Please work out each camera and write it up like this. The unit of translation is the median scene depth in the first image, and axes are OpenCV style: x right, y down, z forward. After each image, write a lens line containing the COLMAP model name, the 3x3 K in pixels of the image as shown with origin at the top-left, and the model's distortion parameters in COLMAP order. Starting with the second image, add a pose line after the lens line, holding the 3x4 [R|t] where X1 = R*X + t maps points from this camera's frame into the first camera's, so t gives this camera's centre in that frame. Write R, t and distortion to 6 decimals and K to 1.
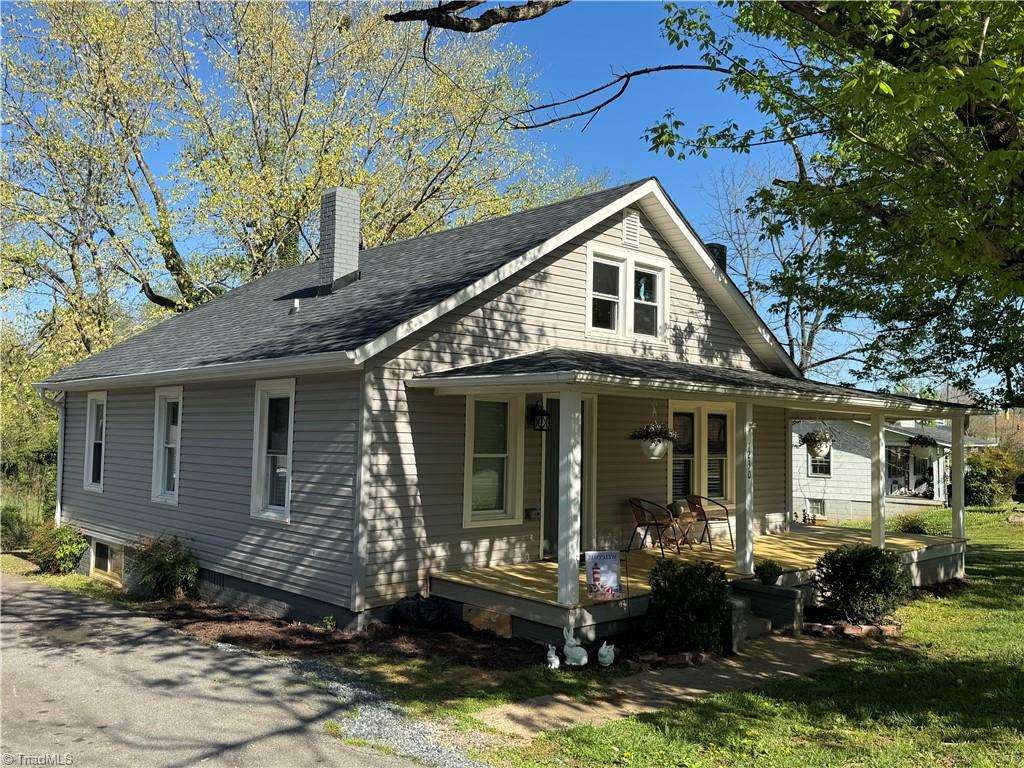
lens RADIAL K [[885.2, 0, 512.0], [0, 885.2, 384.0], [0, 0, 1]] dist [0.036989, -0.069197]
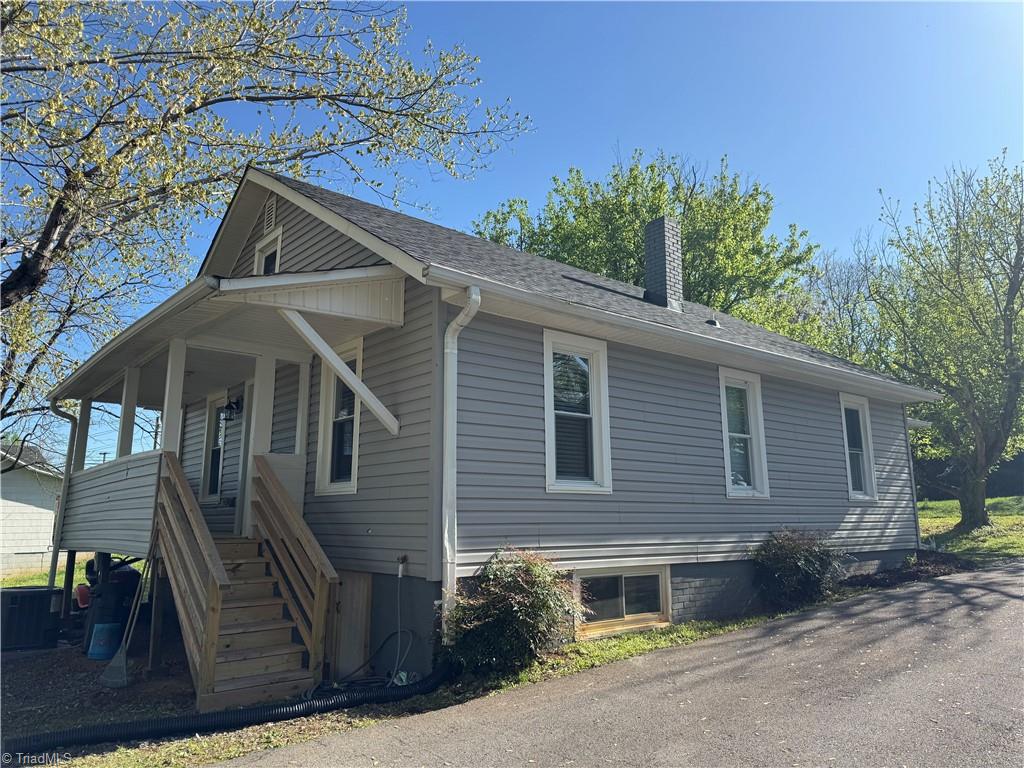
lens RADIAL K [[733.2, 0, 512.0], [0, 733.2, 384.0], [0, 0, 1]] dist [0.002305, -0.003757]
pose [[0.046927, 0.167226, 0.984801, -1.376552], [-0.049819, 0.985052, -0.164895, 0.185489], [-0.997655, -0.041324, 0.054557, 1.446278]]
